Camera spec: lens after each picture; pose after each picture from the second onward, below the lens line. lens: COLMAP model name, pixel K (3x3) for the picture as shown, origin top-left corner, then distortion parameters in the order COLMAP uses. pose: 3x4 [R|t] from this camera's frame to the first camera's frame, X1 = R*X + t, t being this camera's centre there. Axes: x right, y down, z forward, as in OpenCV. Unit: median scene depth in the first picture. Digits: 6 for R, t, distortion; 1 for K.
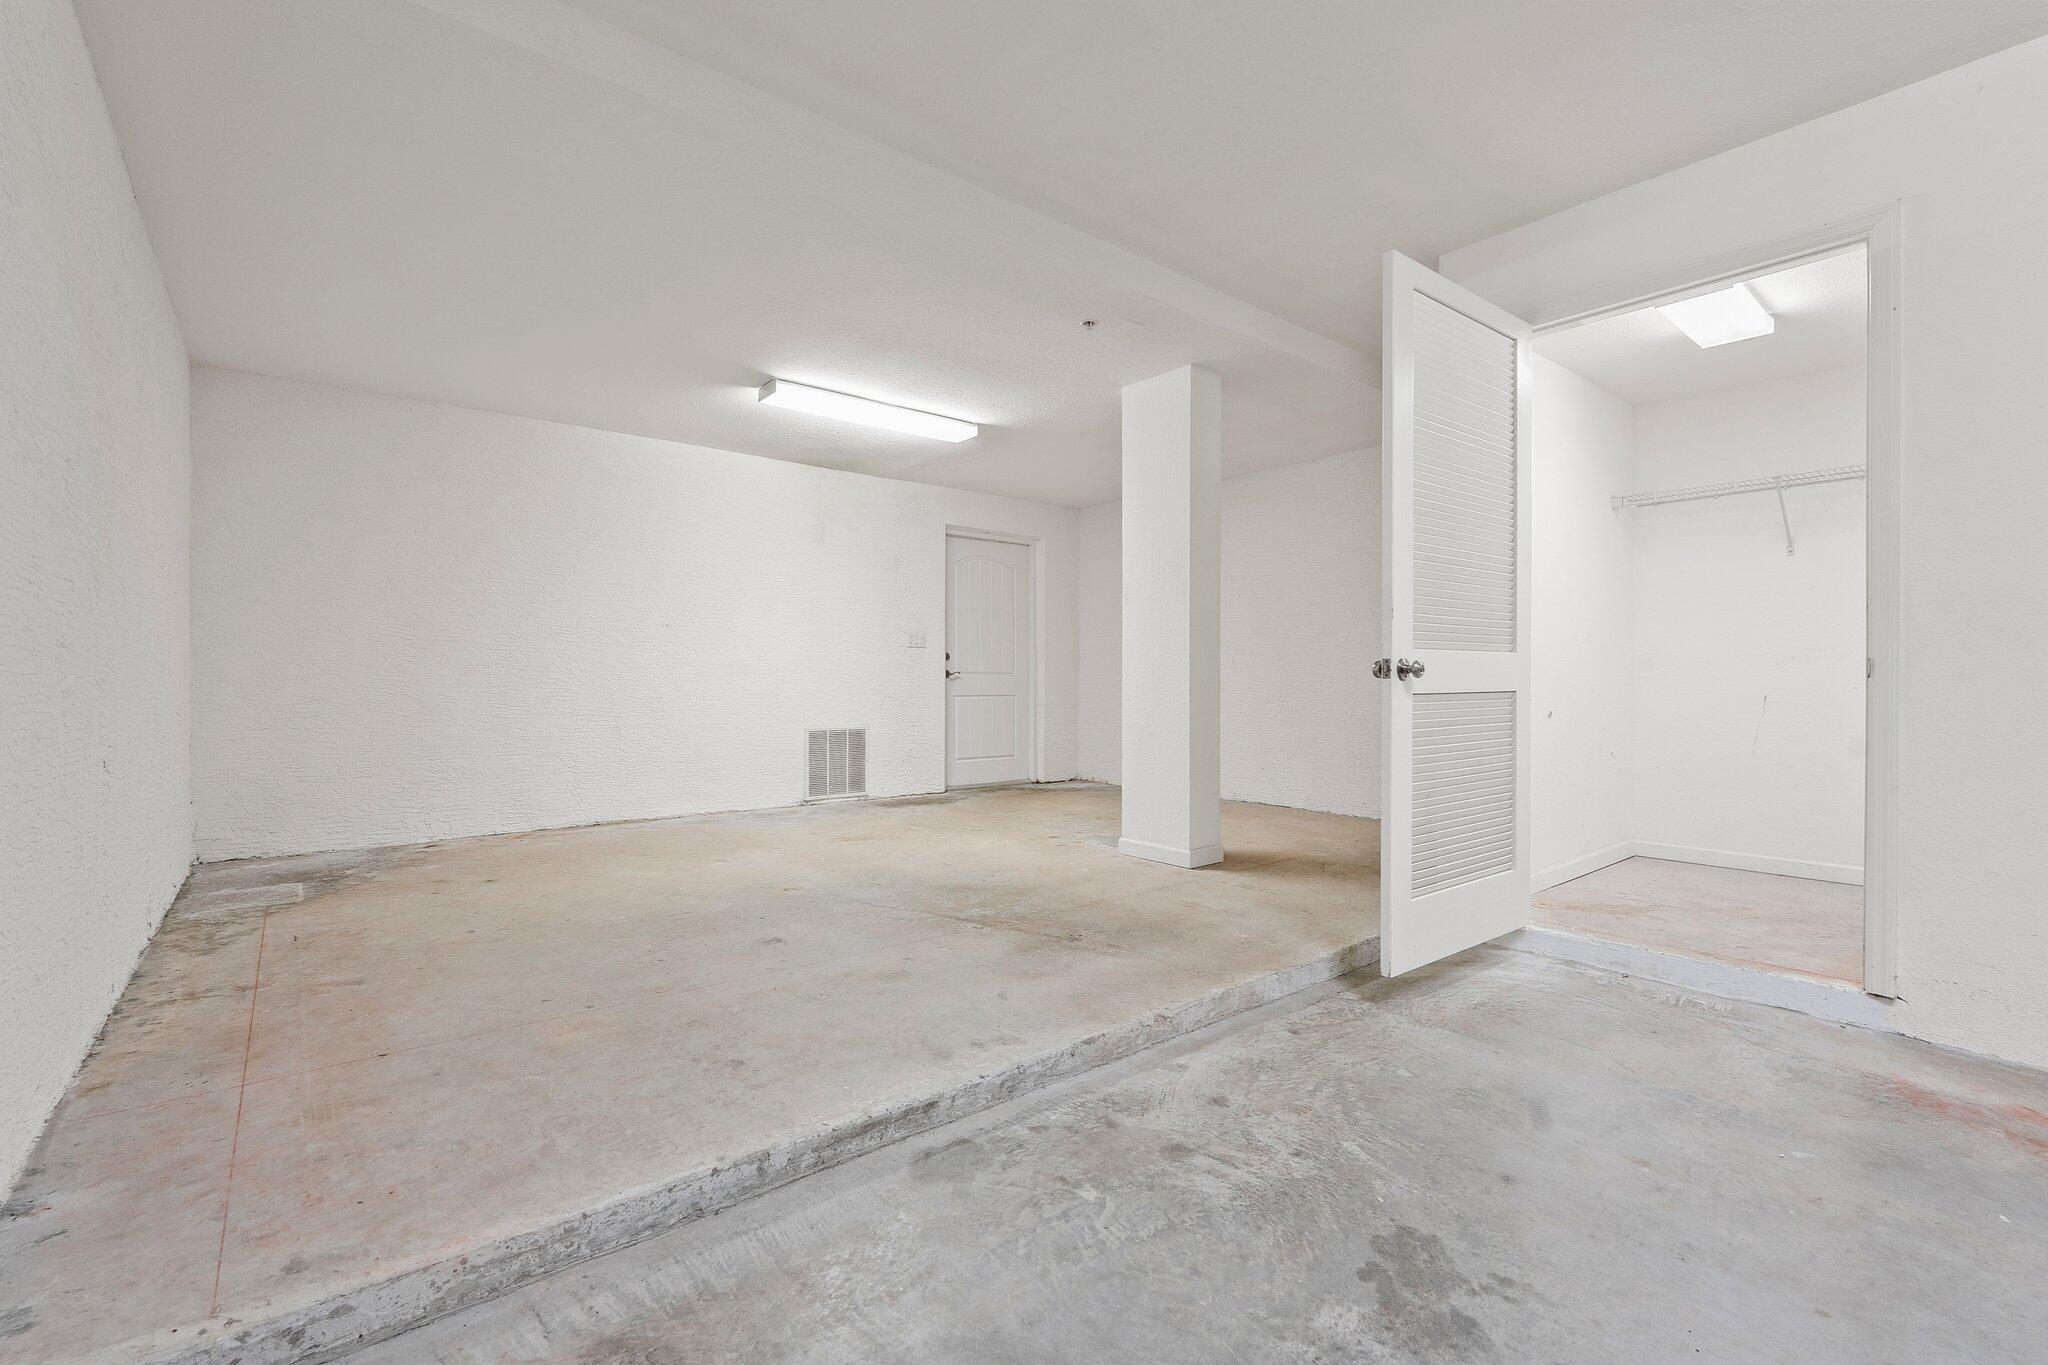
lens RADIAL K [[887.4, 0, 1024.0], [0, 887.4, 682.5], [0, 0, 1]] dist [-0.002685, 0.000011]
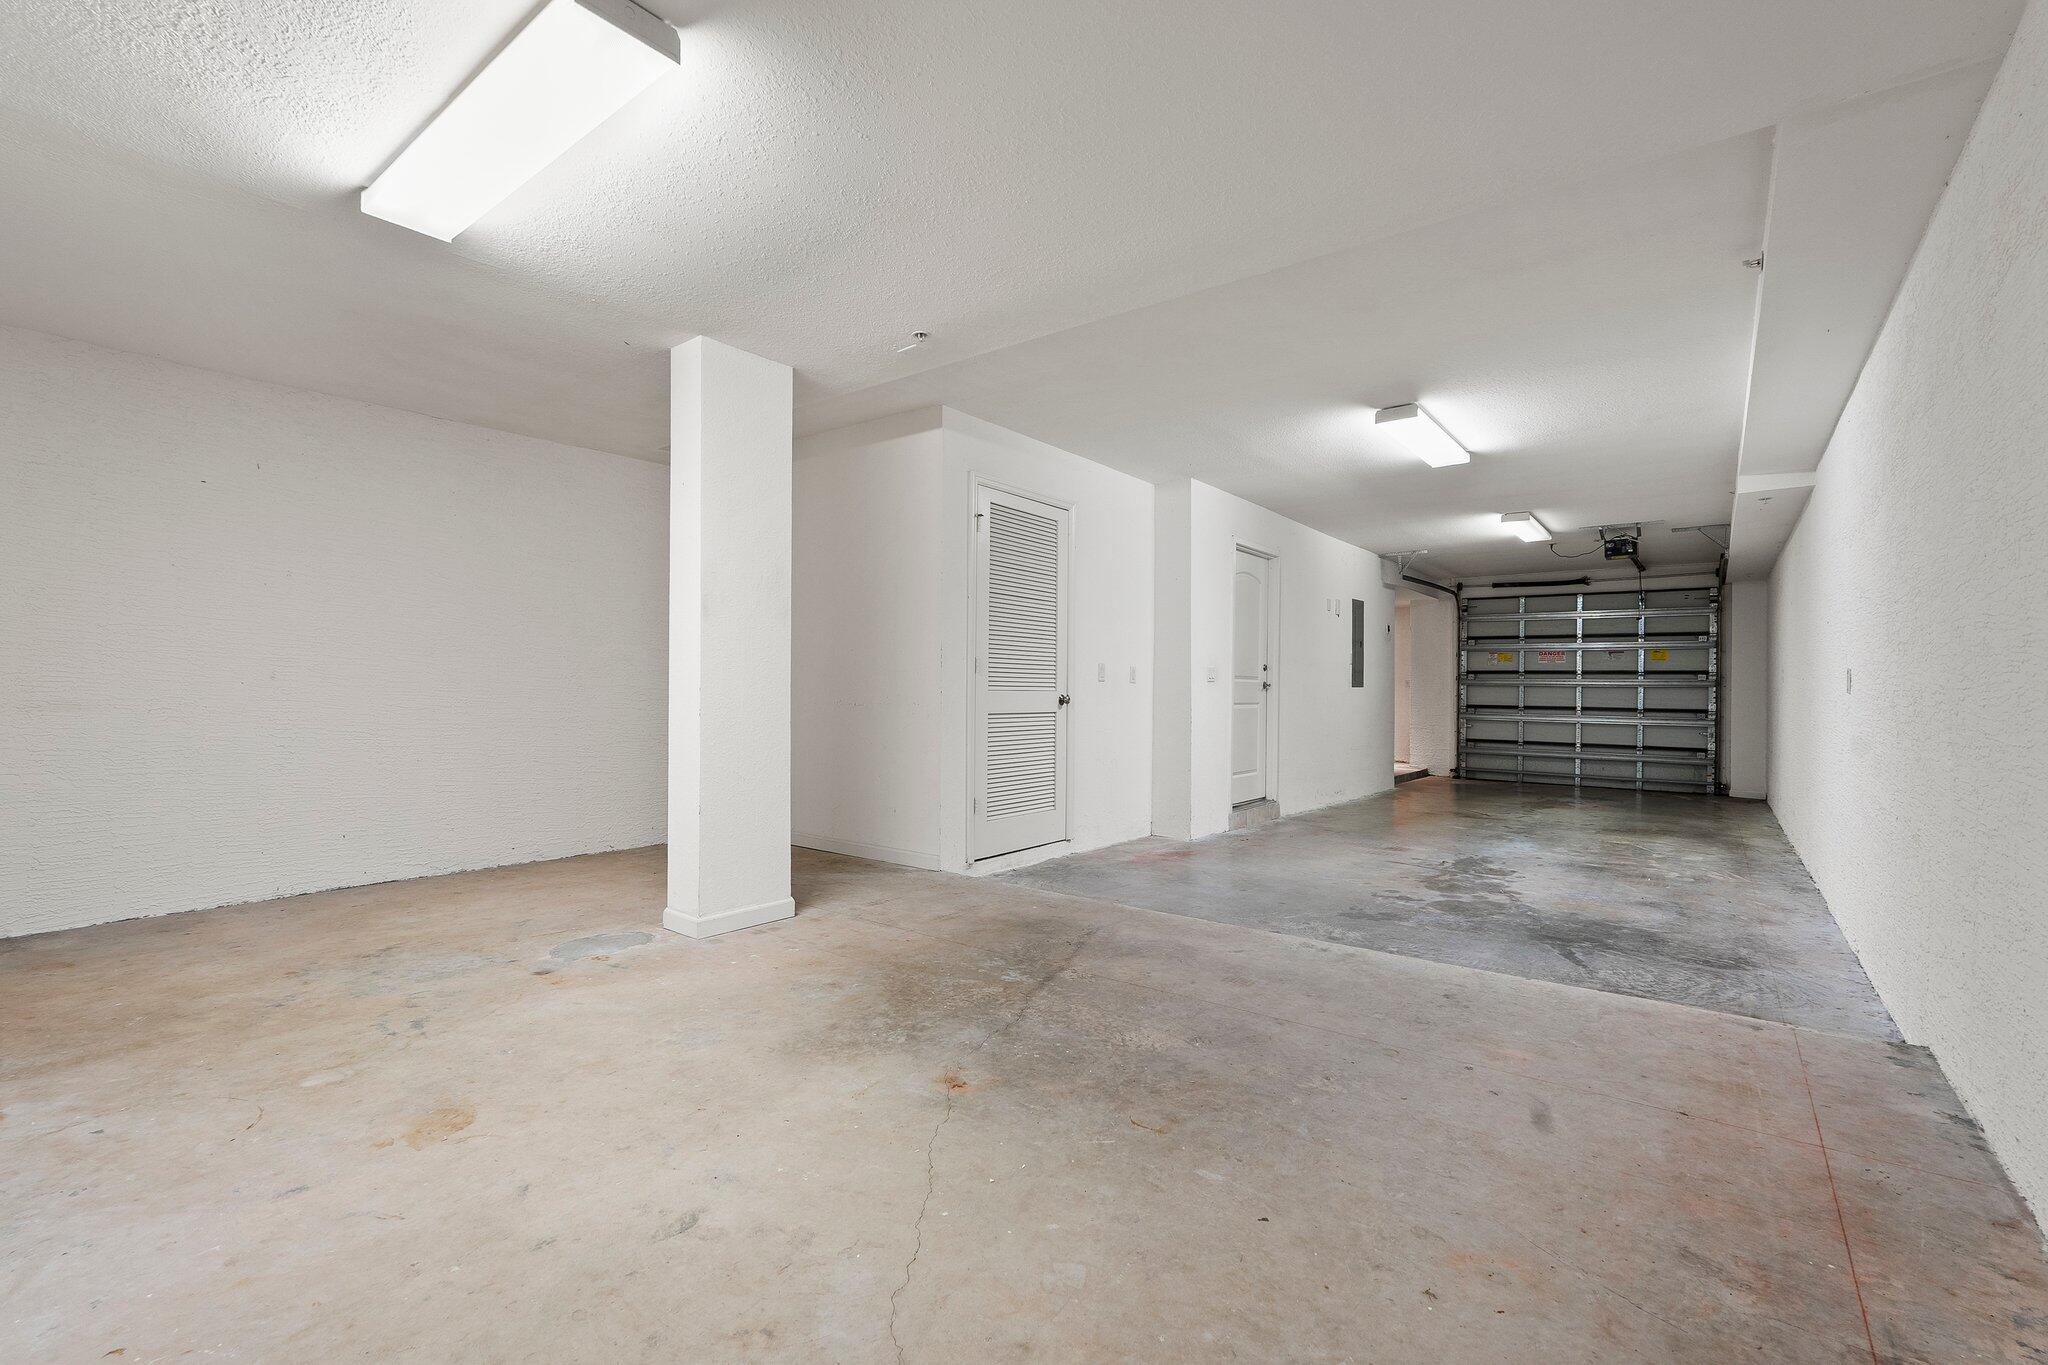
lens RADIAL K [[901.9, 0, 1020.9], [0, 901.9, 657.7], [0, 0, 1]] dist [-0.001238, 0.000286]
pose [[-0.228700, 0.027183, 0.973117, -1.392974], [-0.006015, 0.999552, -0.029335, -0.056088], [-0.973478, -0.012562, -0.228434, 1.759374]]
